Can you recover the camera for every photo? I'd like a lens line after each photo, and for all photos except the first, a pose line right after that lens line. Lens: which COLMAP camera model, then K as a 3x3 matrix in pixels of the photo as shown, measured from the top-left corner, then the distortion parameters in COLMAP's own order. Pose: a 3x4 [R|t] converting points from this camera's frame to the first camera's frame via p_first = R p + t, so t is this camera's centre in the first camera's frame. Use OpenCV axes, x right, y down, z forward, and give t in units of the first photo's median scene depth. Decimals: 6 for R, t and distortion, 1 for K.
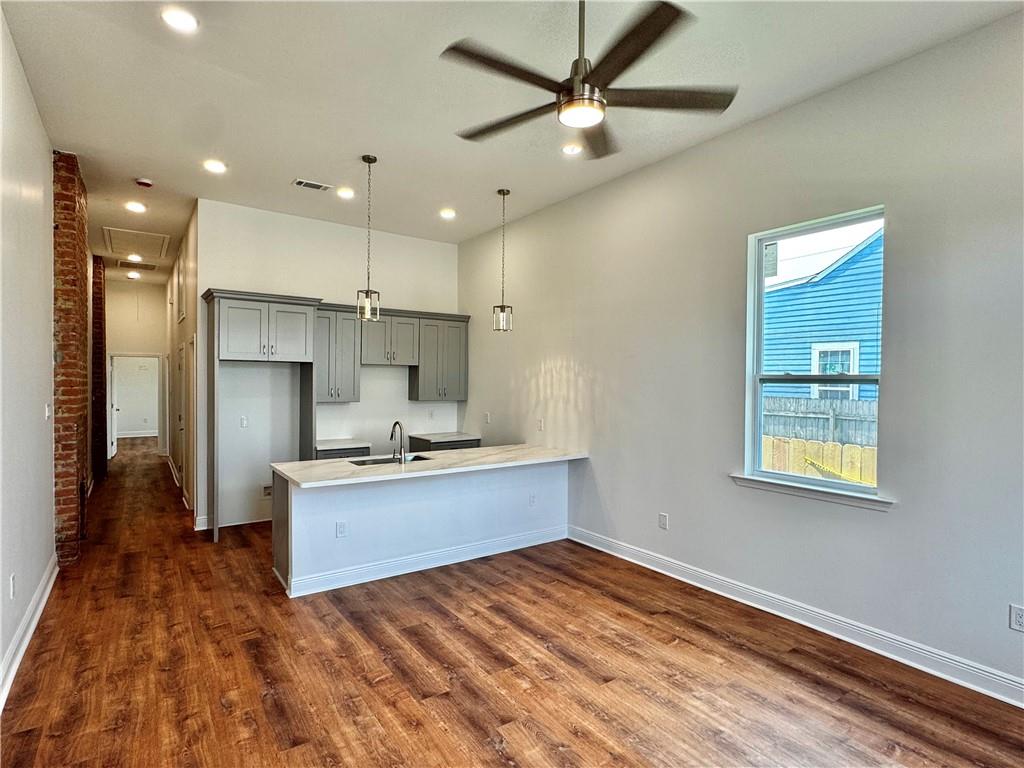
lens RADIAL K [[544.2, 0, 515.8], [0, 544.2, 382.4], [0, 0, 1]] dist [-0.002804, 0.001293]
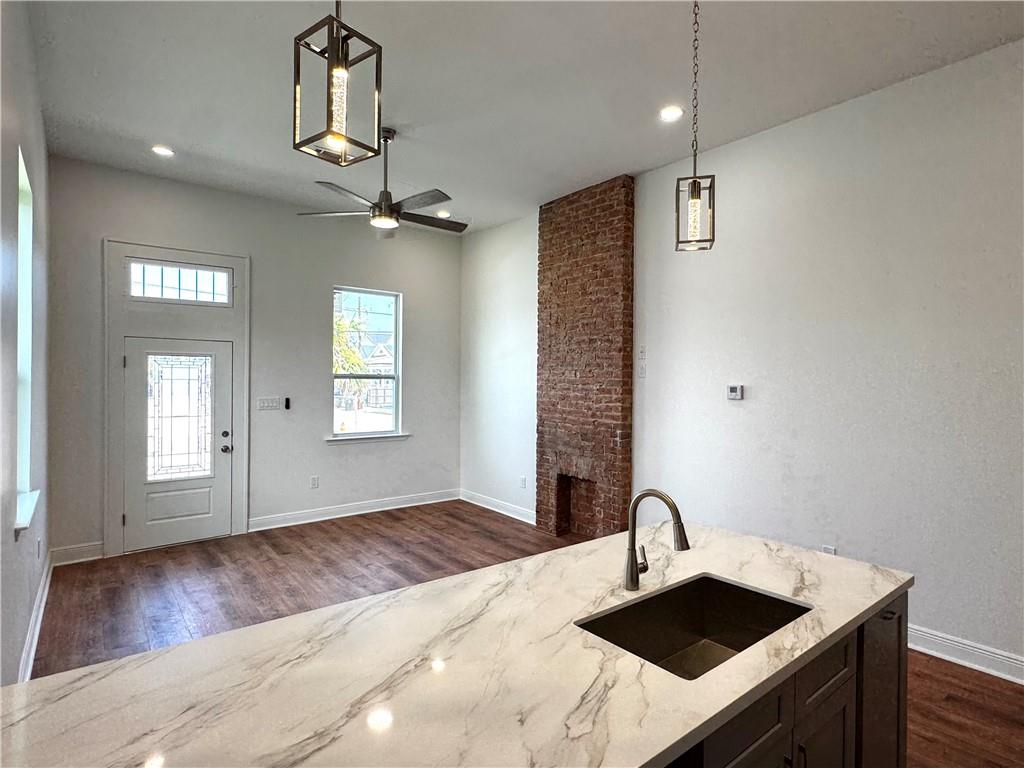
lens RADIAL K [[544.2, 0, 513.3], [0, 544.2, 383.6], [0, 0, 1]] dist [-0.002804, 0.001293]
pose [[-0.997911, -0.016449, -0.062481, -0.102465], [-0.017242, 0.999777, 0.012179, -0.006977], [0.062266, 0.013230, -0.997972, 1.554232]]
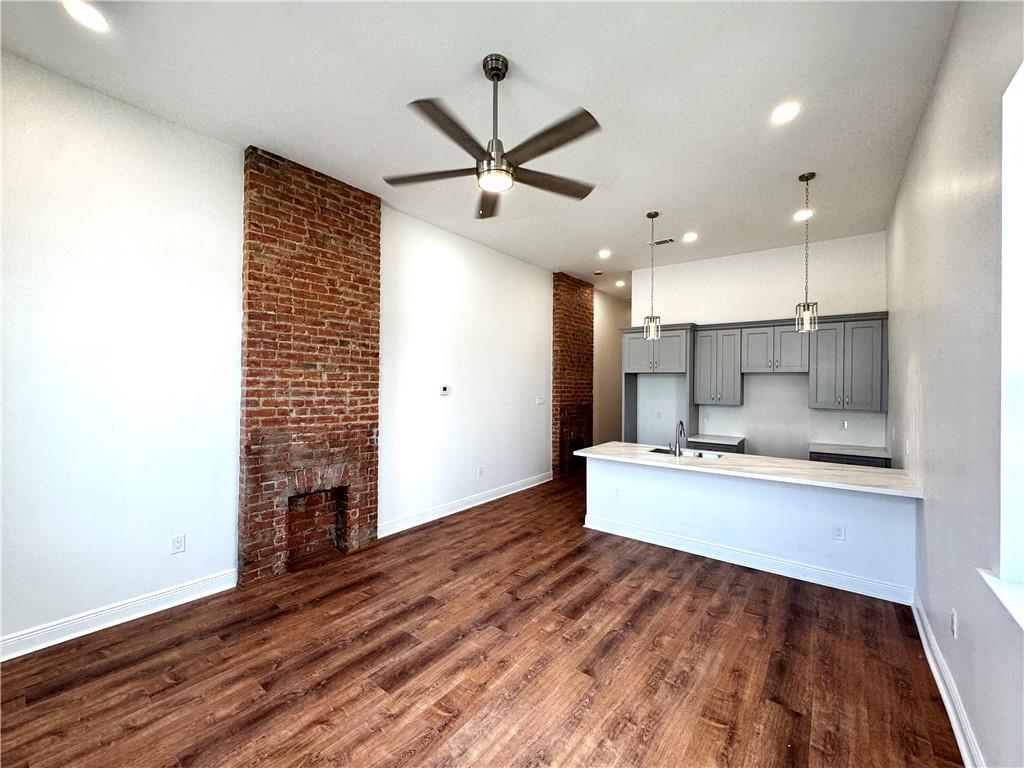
lens RADIAL K [[411.4, 0, 507.8], [0, 411.4, 381.2], [0, 0, 1]] dist [-0.000144, 0.000340]
pose [[0.284091, -0.008902, -0.958756, 0.612438], [-0.011280, 0.999857, -0.012626, 0.000625], [0.958731, 0.014402, 0.283950, 0.429334]]
